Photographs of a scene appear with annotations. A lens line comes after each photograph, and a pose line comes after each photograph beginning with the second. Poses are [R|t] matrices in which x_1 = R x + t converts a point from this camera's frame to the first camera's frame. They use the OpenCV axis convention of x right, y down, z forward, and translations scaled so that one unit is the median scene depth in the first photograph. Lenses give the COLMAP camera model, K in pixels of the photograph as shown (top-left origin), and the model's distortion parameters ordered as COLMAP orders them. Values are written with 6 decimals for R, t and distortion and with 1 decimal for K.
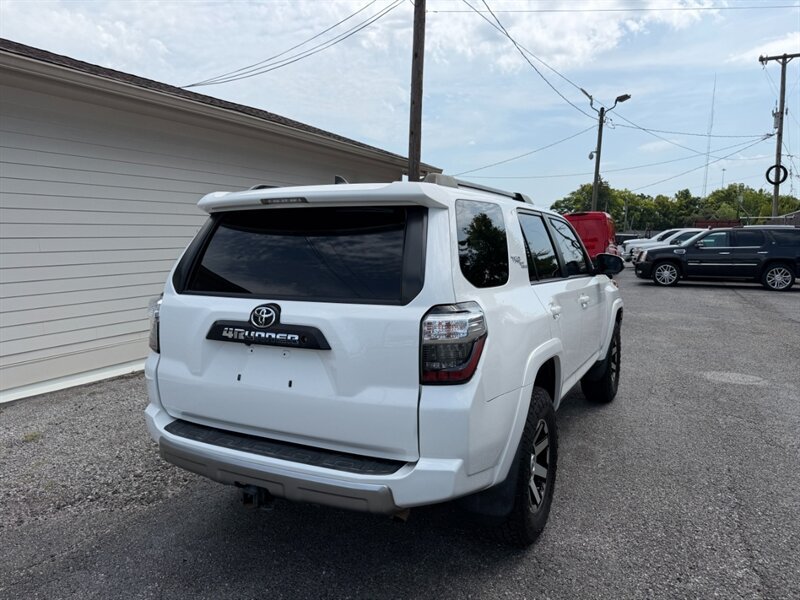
lens RADIAL K [[567.1, 0, 396.7], [0, 567.1, 301.3], [0, 0, 1]] dist [0.026569, -0.036899]
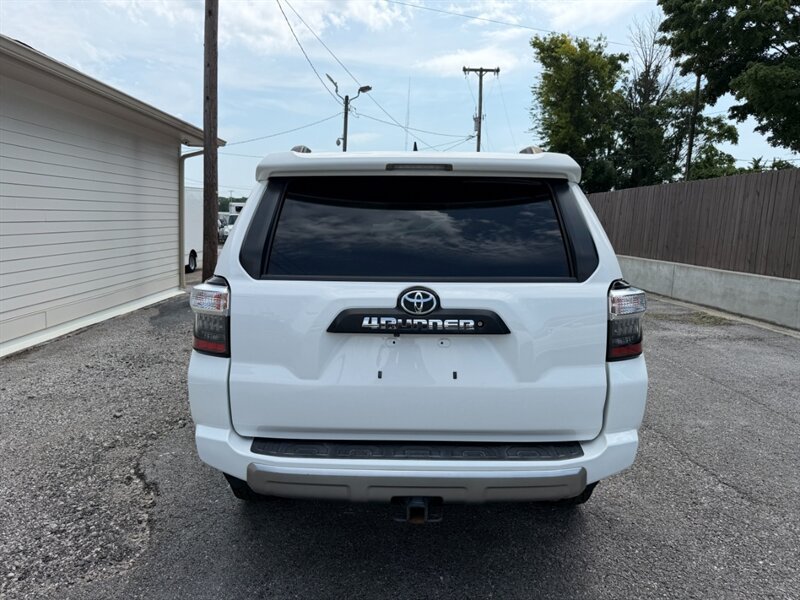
lens RADIAL K [[567.1, 0, 396.7], [0, 567.1, 301.3], [0, 0, 1]] dist [0.026569, -0.036899]
pose [[0.884841, -0.047367, 0.463478, -0.568550], [0.032689, 0.998679, 0.039656, -0.007220], [-0.464744, -0.019939, 0.885220, 0.219302]]
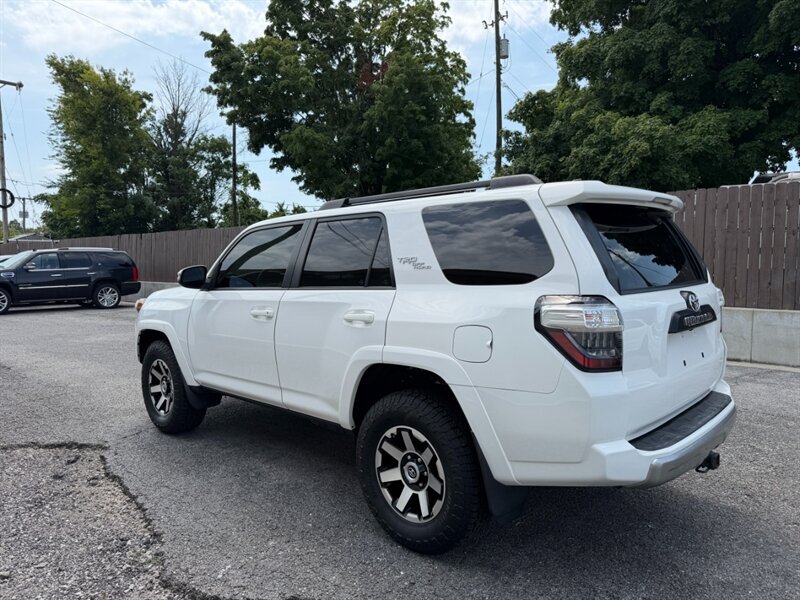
lens RADIAL K [[565.5, 0, 400.0], [0, 565.5, 300.0], [0, 0, 1]] dist [0.032486, -0.045900]
pose [[0.268935, -0.065330, 0.960940, -1.268938], [0.111999, 0.993050, 0.036168, -0.072776], [-0.956624, 0.097898, 0.274382, 1.060551]]
